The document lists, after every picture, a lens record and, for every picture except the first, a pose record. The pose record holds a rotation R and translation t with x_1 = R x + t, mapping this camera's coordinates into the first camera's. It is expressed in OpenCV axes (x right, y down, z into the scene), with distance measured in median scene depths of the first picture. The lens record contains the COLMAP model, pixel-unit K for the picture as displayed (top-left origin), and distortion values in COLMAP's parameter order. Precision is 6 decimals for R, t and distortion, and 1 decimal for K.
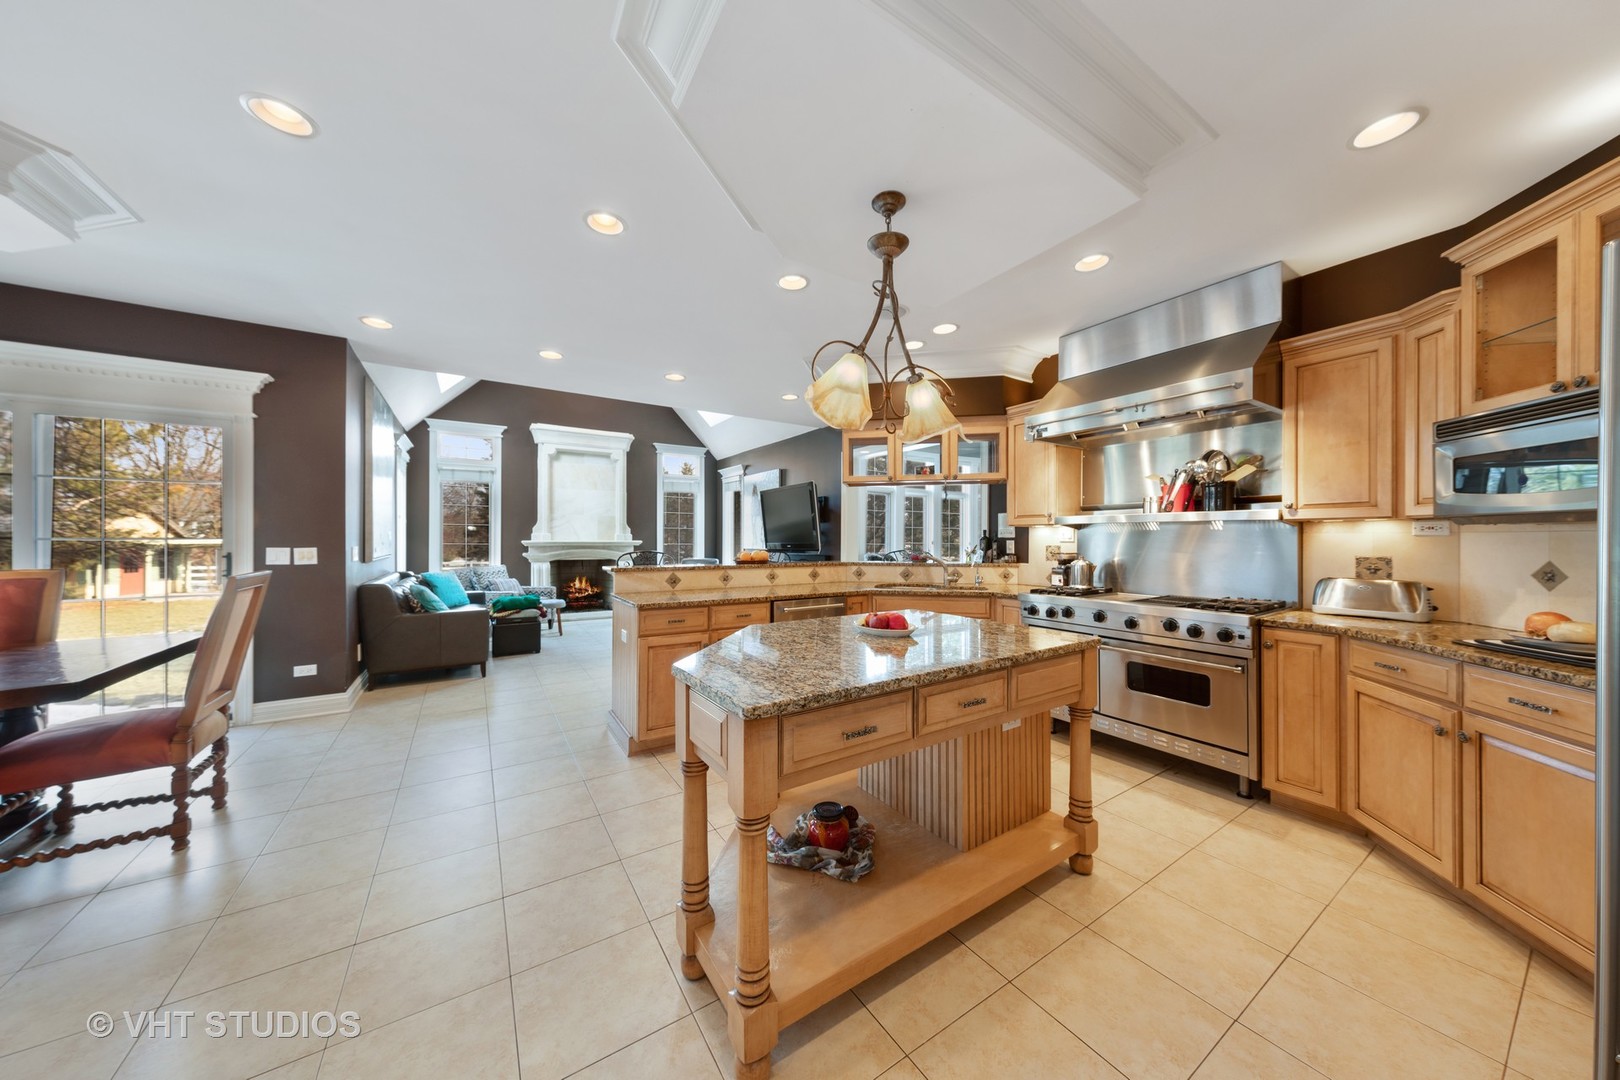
lens RADIAL K [[521.4, 0, 812.3], [0, 521.4, 541.2], [0, 0, 1]] dist [0.012363, -0.000035]
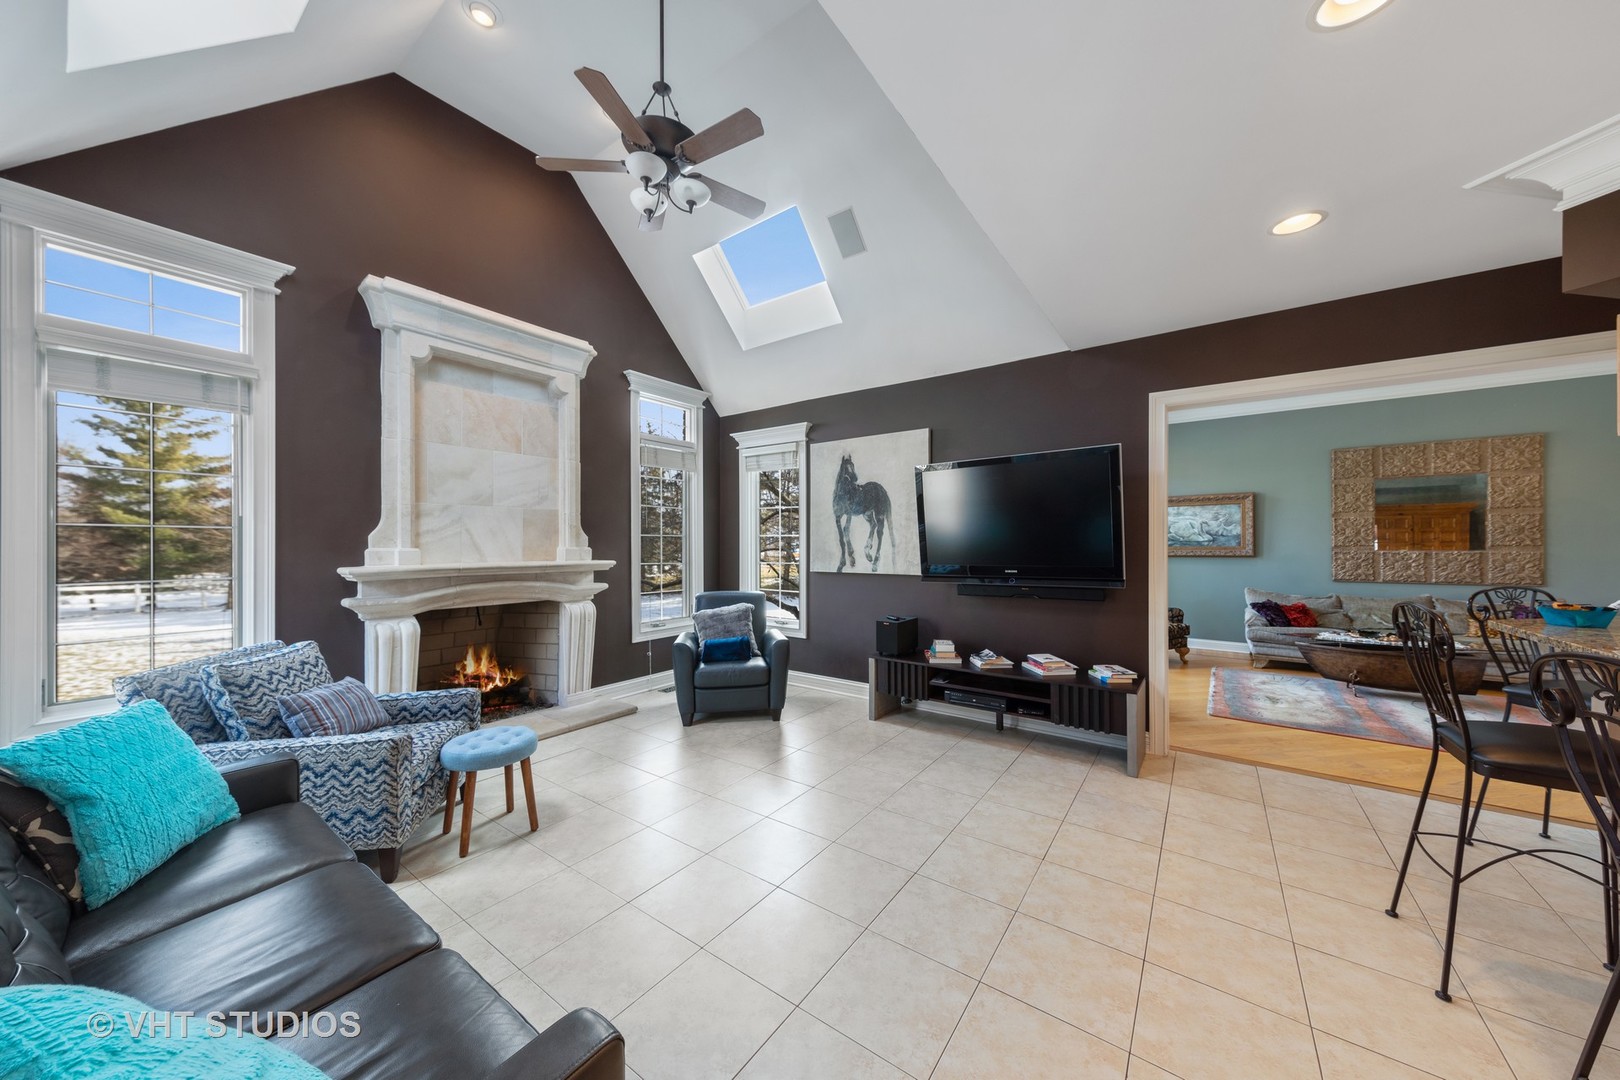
lens RADIAL K [[553.1, 0, 810.0], [0, 553.1, 540.0], [0, 0, 1]] dist [0.016849, 0.000039]
pose [[0.934254, -0.002398, 0.356601, -0.752630], [0.006593, 0.999923, -0.010549, -0.030391], [-0.356548, 0.012207, 0.934197, 0.969133]]
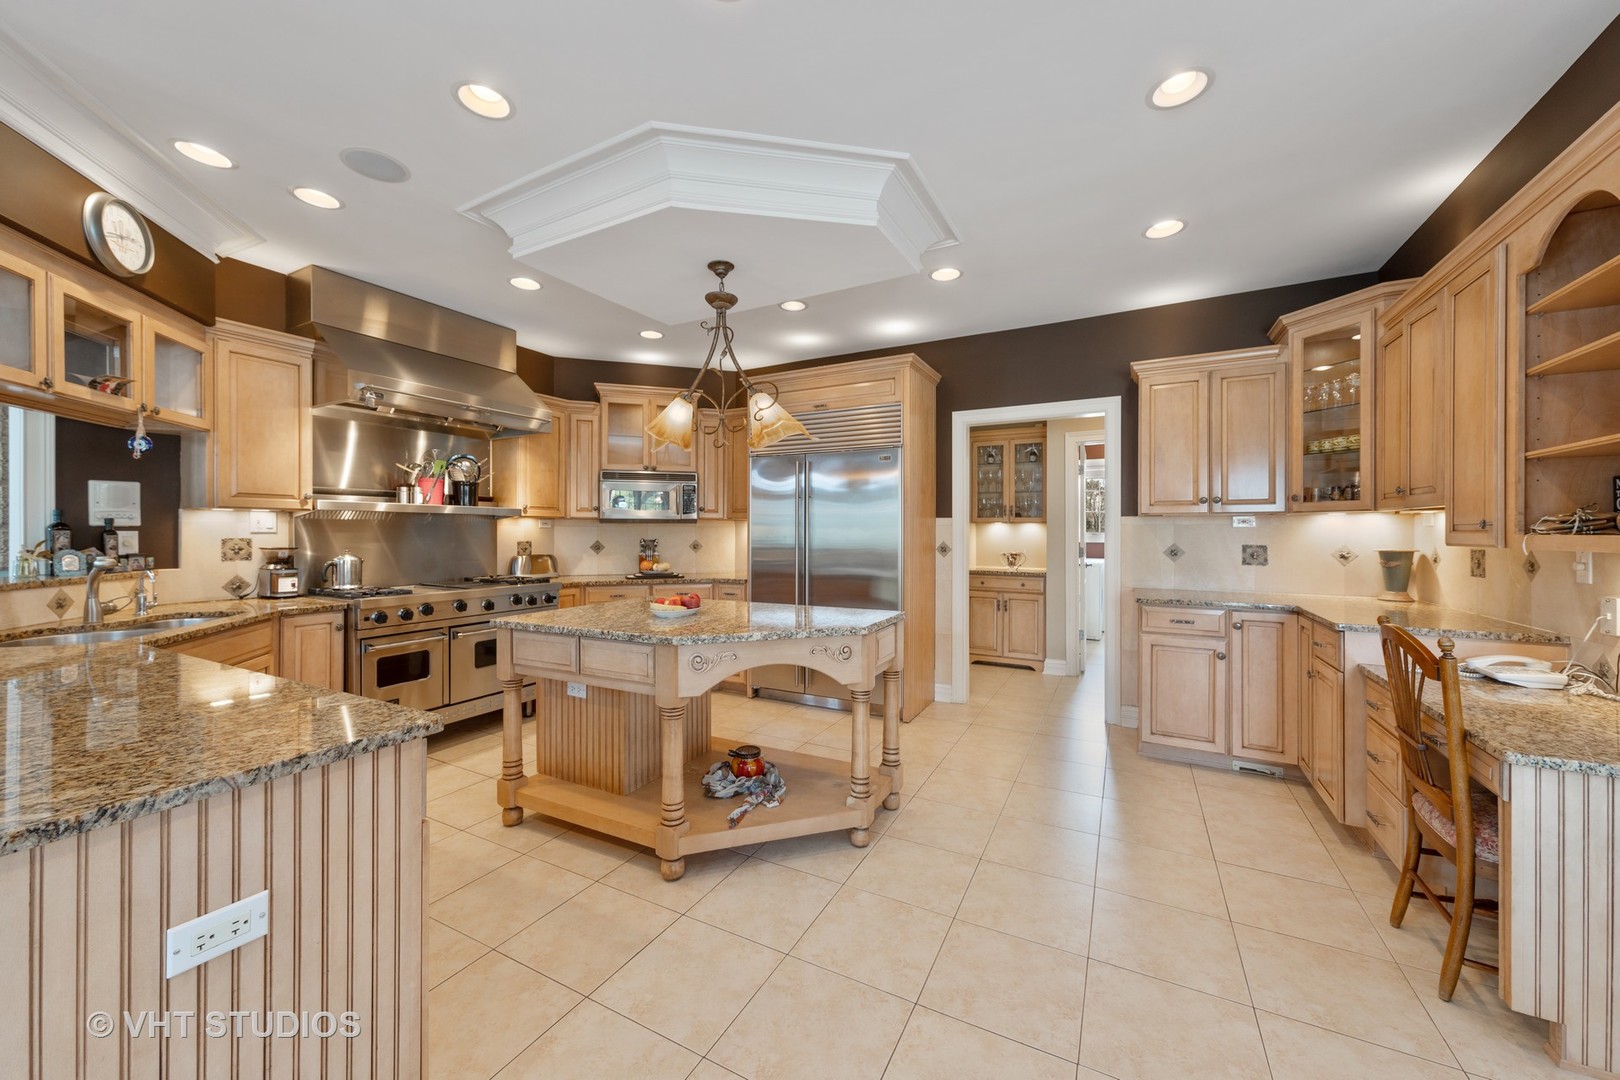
lens RADIAL K [[601.8, 0, 810.0], [0, 601.8, 540.0], [0, 0, 1]] dist [0.000977, 0.000023]
pose [[-0.479180, -0.016166, 0.877568, -0.559115], [-0.000947, 0.999839, 0.017901, -0.004062], [-0.877716, 0.007747, -0.479118, 0.678501]]
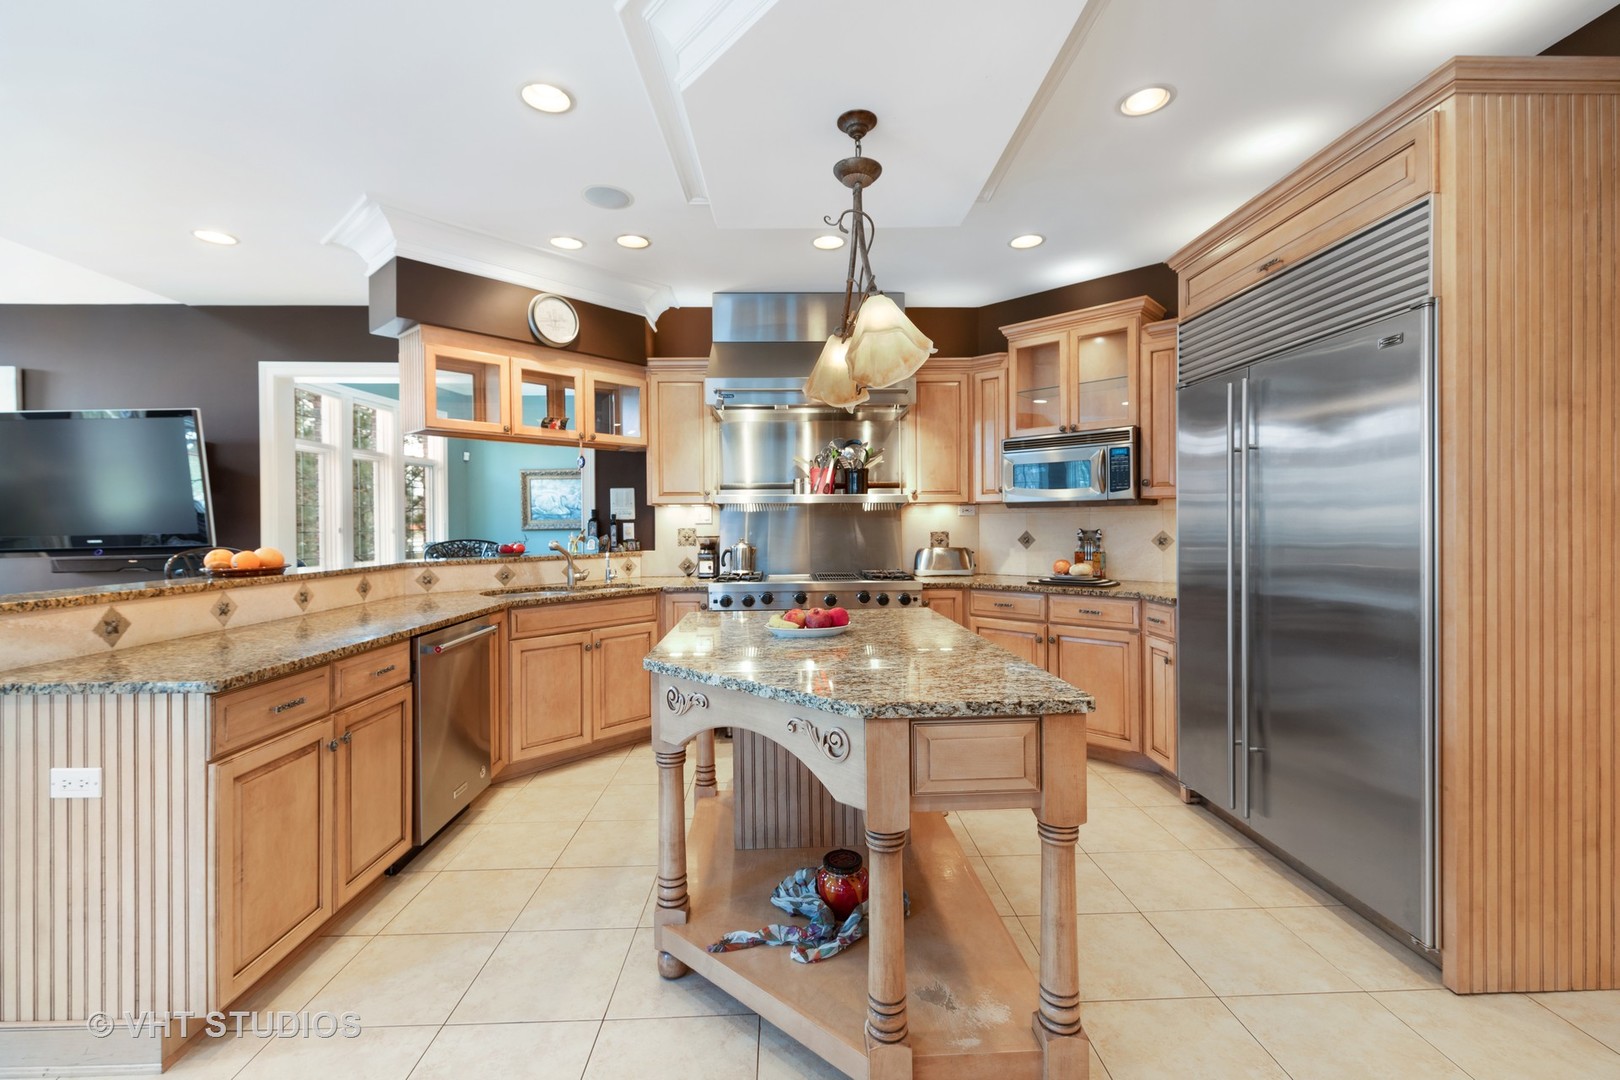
lens RADIAL K [[692.4, 0, 809.4], [0, 692.4, 531.9], [0, 0, 1]] dist [-0.000447, -0.000190]
pose [[0.523796, -0.019969, 0.851610, -0.385143], [0.012888, 0.999797, 0.015516, -0.000729], [-0.851746, 0.002848, 0.523947, 0.215039]]
